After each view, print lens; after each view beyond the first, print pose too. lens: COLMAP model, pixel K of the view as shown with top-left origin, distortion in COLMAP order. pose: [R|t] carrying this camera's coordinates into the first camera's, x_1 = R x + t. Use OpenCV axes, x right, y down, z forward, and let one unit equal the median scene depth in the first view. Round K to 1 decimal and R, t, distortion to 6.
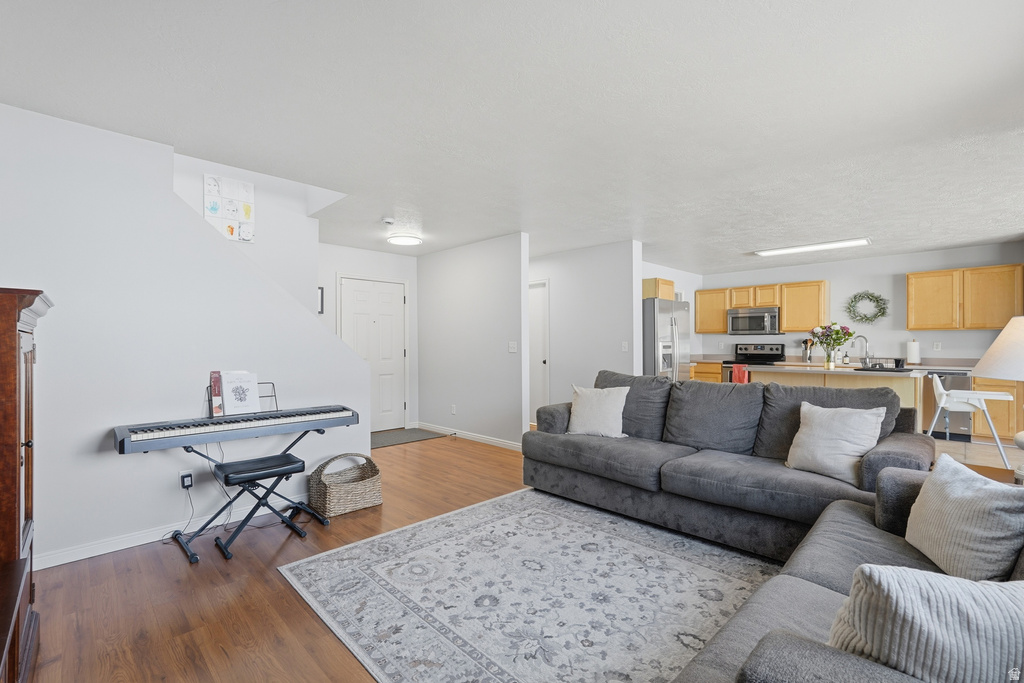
lens RADIAL K [[459.6, 0, 526.6], [0, 459.6, 348.7], [0, 0, 1]] dist [-0.007313, 0.003131]
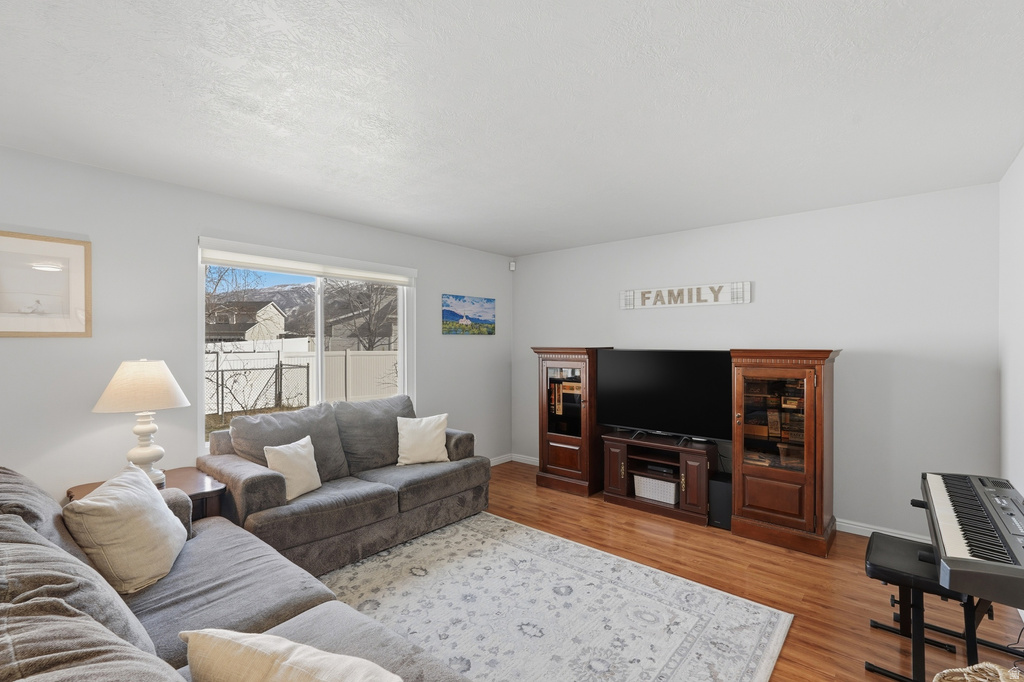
lens RADIAL K [[459.6, 0, 517.1], [0, 459.6, 344.0], [0, 0, 1]] dist [-0.007313, 0.003131]
pose [[-0.997527, 0.001238, -0.070274, 0.046939], [0.000553, 0.999952, 0.009773, -0.046890], [0.070283, 0.009710, -0.997480, 0.853149]]
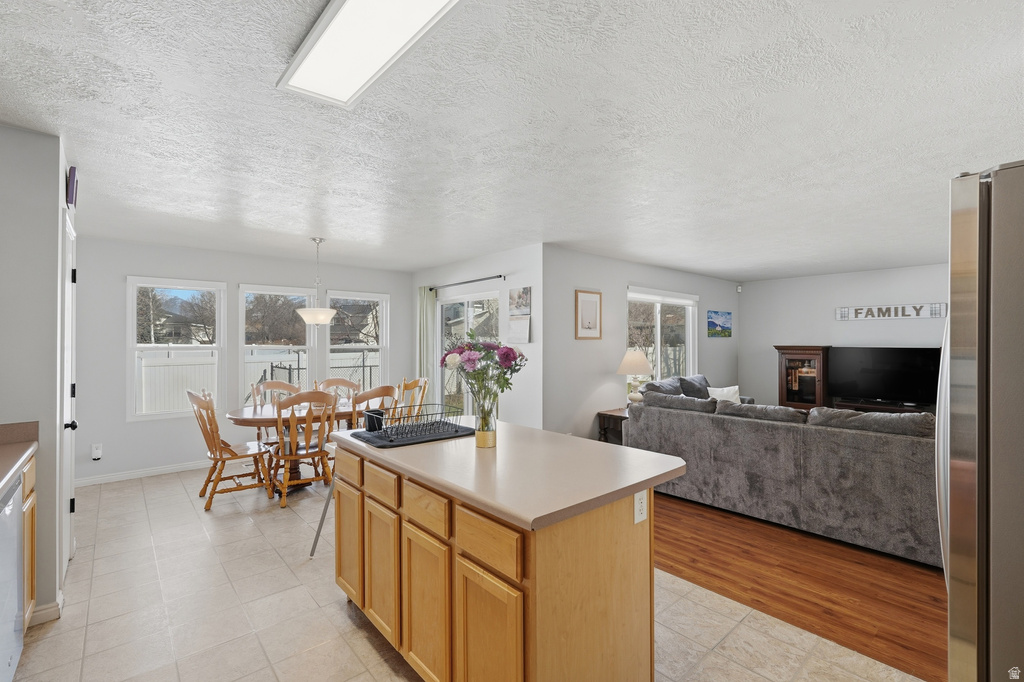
lens RADIAL K [[459.6, 0, 513.7], [0, 459.6, 340.3], [0, 0, 1]] dist [-0.007313, 0.003131]
pose [[-0.996195, -0.000717, 0.087149, 0.571822], [-0.000382, 0.999992, 0.003859, -0.051904], [-0.087151, 0.003811, -0.996188, 1.350046]]
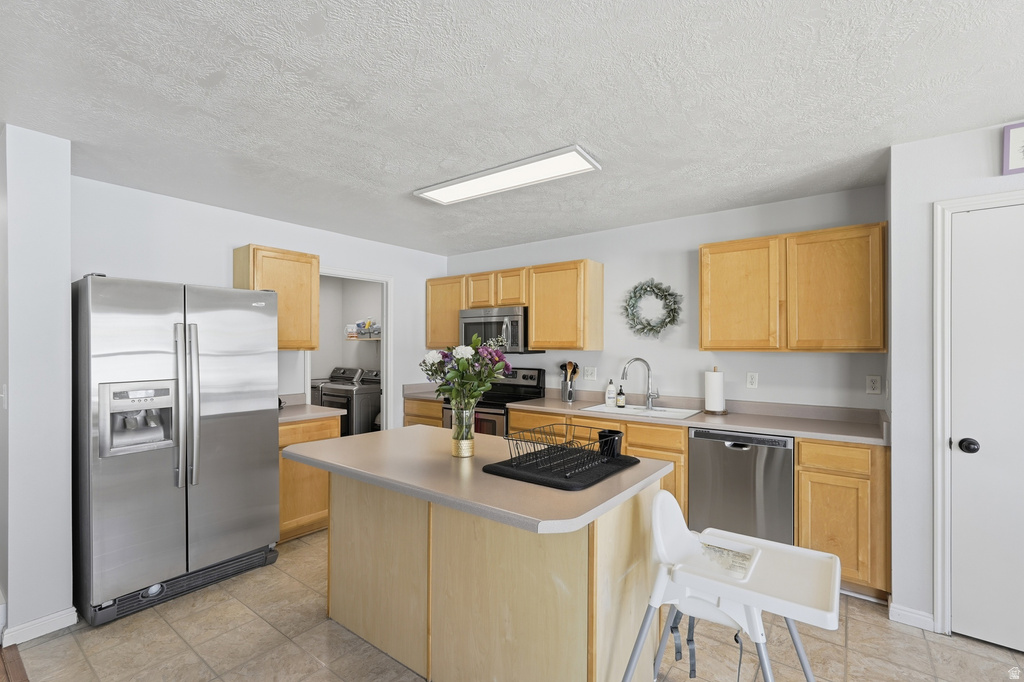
lens RADIAL K [[459.6, 0, 528.1], [0, 459.6, 344.5], [0, 0, 1]] dist [-0.007313, 0.003131]
pose [[0.990004, 0.002822, 0.141013, 0.622875], [-0.000690, 0.999885, -0.015162, -0.044252], [-0.141039, 0.014914, 0.989892, 0.555340]]
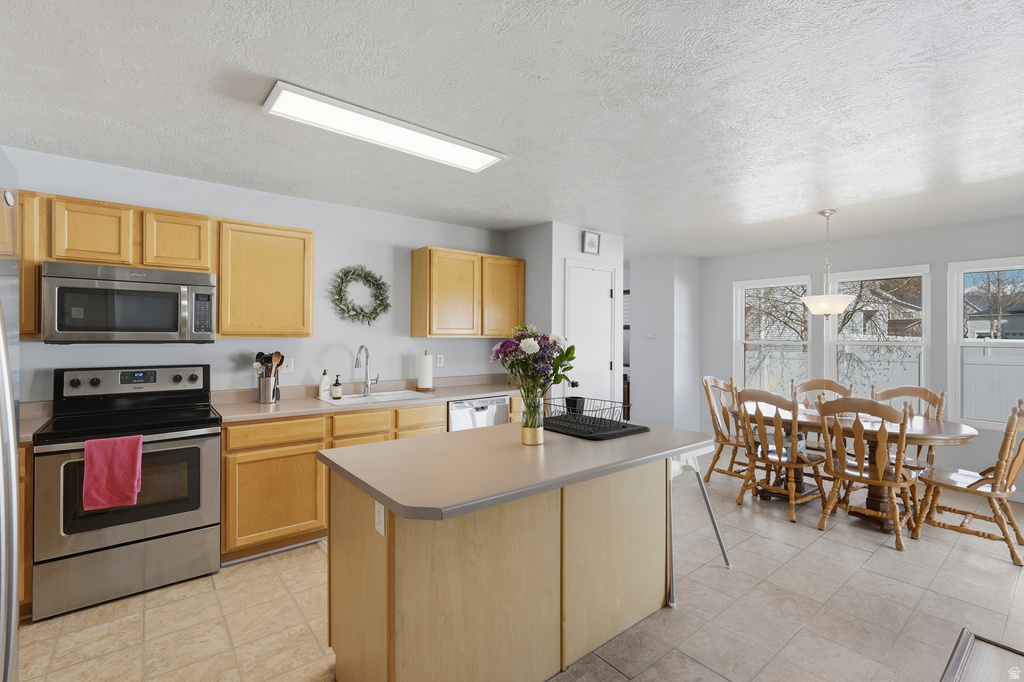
lens RADIAL K [[459.6, 0, 510.5], [0, 459.6, 330.2], [0, 0, 1]] dist [-0.007313, 0.003131]
pose [[0.124880, 0.012369, 0.992095, 0.242282], [0.005119, 0.999901, -0.013111, -0.046541], [-0.992159, 0.006716, 0.124805, 0.913002]]
